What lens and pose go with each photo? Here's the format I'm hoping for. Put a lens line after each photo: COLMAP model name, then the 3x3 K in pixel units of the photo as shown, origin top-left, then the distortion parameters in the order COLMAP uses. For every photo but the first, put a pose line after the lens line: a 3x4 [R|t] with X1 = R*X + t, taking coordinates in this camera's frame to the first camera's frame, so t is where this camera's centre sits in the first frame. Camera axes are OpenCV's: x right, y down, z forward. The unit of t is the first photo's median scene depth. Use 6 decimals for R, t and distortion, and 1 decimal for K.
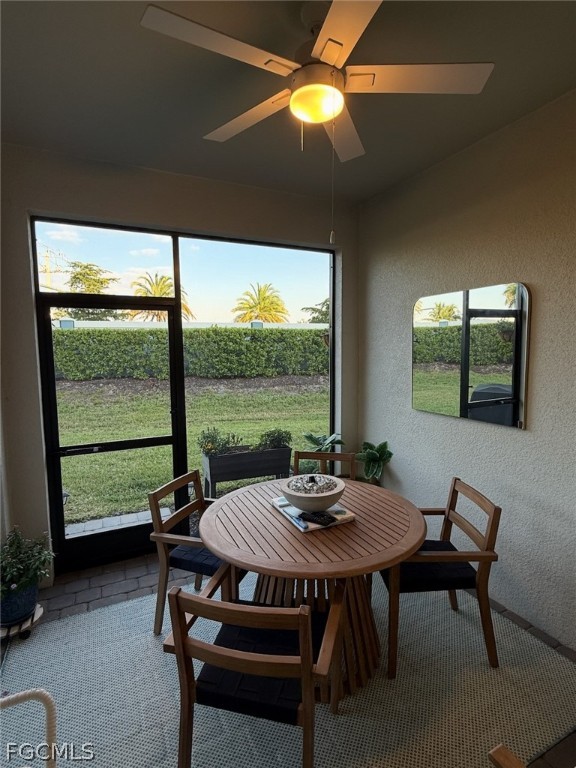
lens RADIAL K [[387.0, 0, 289.1], [0, 387.0, 381.9], [0, 0, 1]] dist [-0.001731, 0.000113]
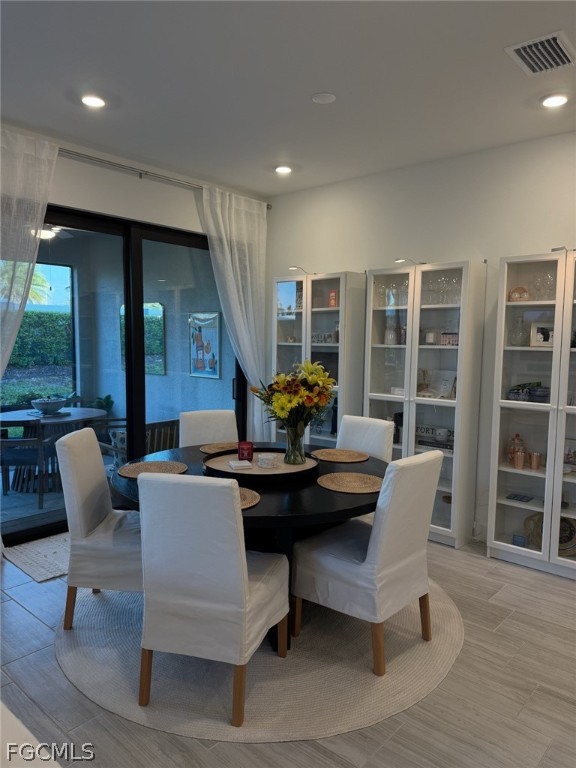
lens RADIAL K [[546.8, 0, 288.0], [0, 546.8, 387.6], [0, 0, 1]] dist [0.033071, -0.011966]
pose [[0.922664, -0.016001, 0.385272, 0.019304], [0.014789, 0.999872, 0.006109, 0.037750], [-0.385321, 0.000061, 0.922783, -0.391837]]
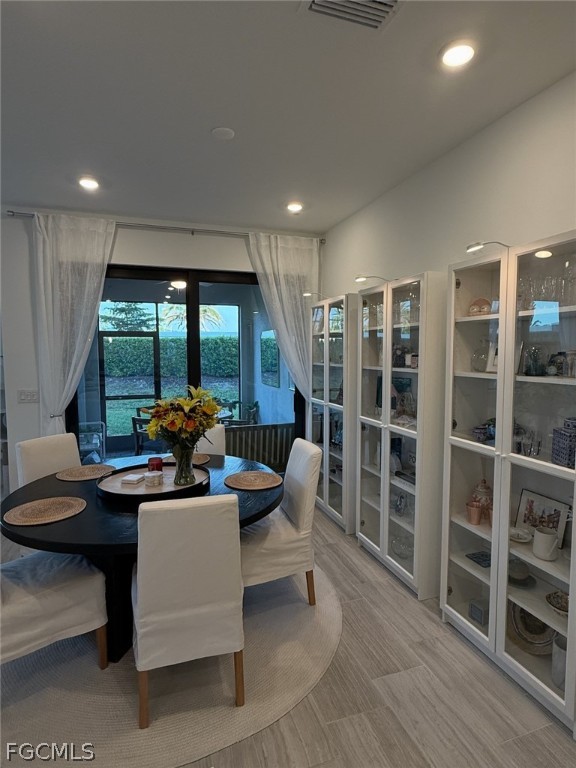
lens RADIAL K [[422.9, 0, 288.4], [0, 422.9, 380.6], [0, 0, 1]] dist [-0.002527, 0.002515]
pose [[0.992138, 0.014916, -0.124255, 0.208329], [-0.017442, 0.999662, -0.019270, 0.027037], [0.123926, 0.021285, 0.992063, -0.355200]]
